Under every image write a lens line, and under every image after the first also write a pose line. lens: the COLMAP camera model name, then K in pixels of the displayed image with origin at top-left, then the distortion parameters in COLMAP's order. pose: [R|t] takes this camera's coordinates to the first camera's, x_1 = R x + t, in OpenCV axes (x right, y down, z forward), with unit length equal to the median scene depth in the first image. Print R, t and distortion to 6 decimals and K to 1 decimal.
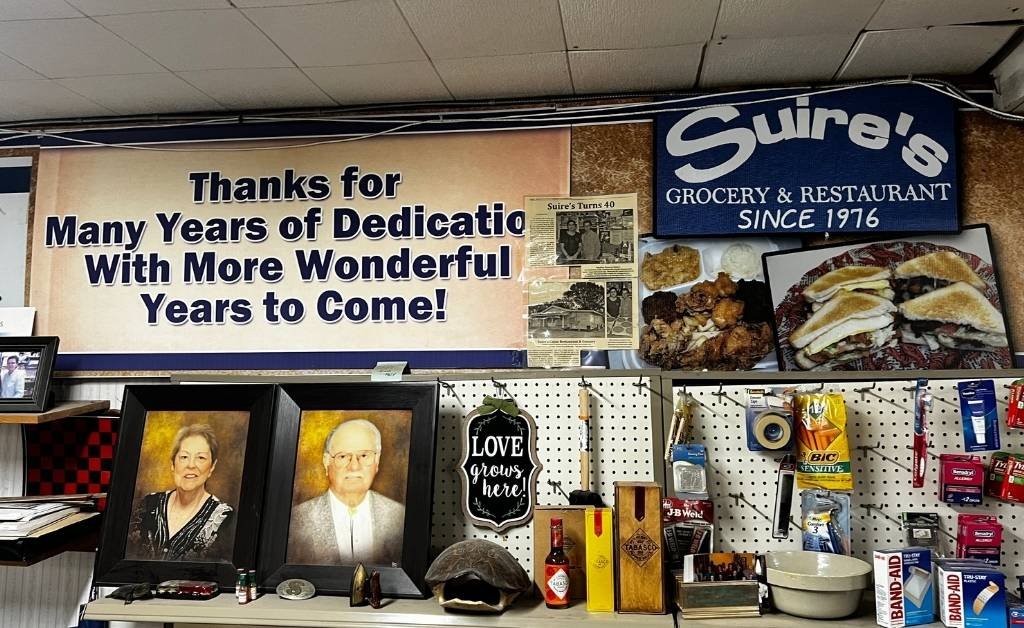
lens RADIAL K [[838.7, 0, 511.0], [0, 838.7, 315.7], [0, 0, 1]] dist [0.026638, -0.014104]
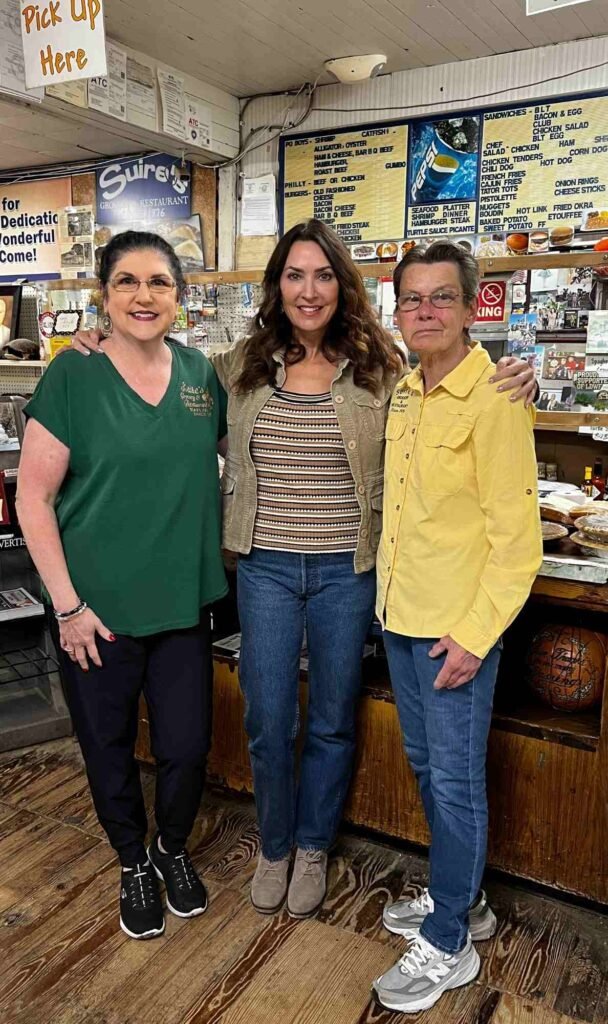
lens RADIAL K [[846.7, 0, 303.4], [0, 846.7, 507.9], [0, 0, 1]] dist [0.039407, -0.004220]
pose [[0.932965, 0.073681, -0.352345, 1.722813], [0.020262, 0.966526, 0.255768, 0.087879], [0.359395, -0.245762, 0.900242, -1.276743]]
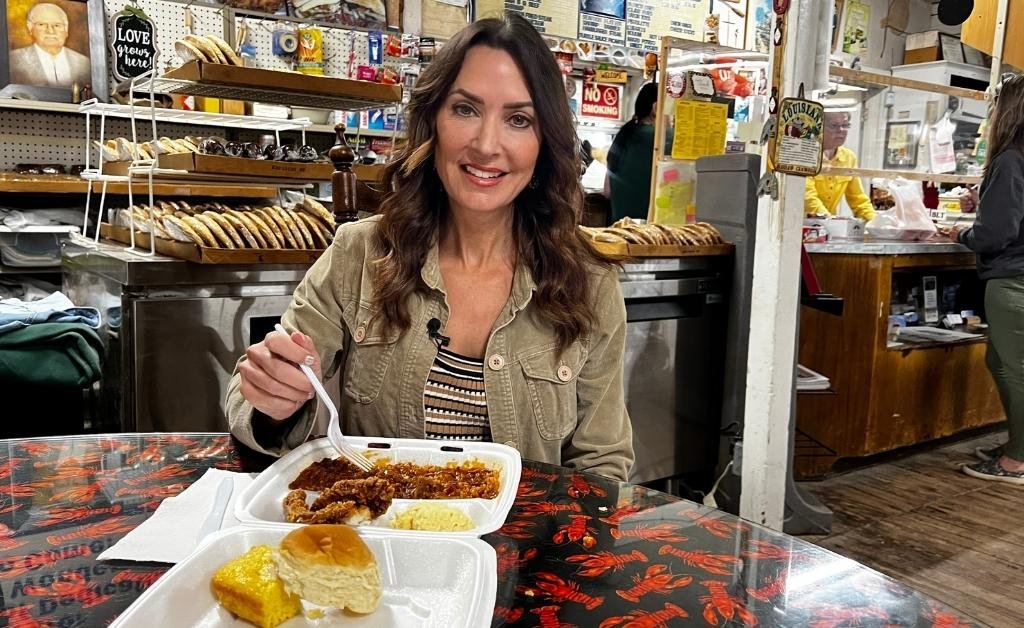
lens RADIAL K [[838.7, 0, 510.3], [0, 838.7, 313.6], [0, 0, 1]] dist [0.026638, -0.014104]
pose [[0.740060, -0.063911, 0.669497, -0.644224], [-0.093013, 0.976182, 0.196003, 0.300260], [-0.666078, -0.207326, 0.716489, -0.882221]]
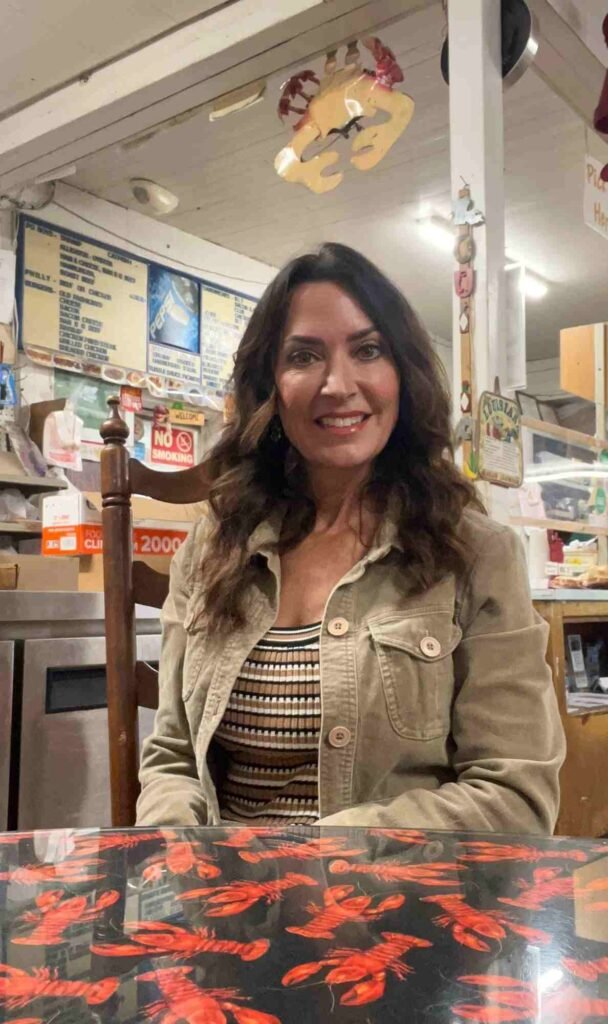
lens RADIAL K [[977.8, 0, 307.5], [0, 977.8, 510.7], [0, 0, 1]] dist [0.037836, 0.000000]
pose [[0.518671, 0.082729, 0.850962, -0.607266], [-0.086774, 0.995262, -0.043868, 0.386121], [-0.850559, -0.051088, 0.523392, -0.693506]]
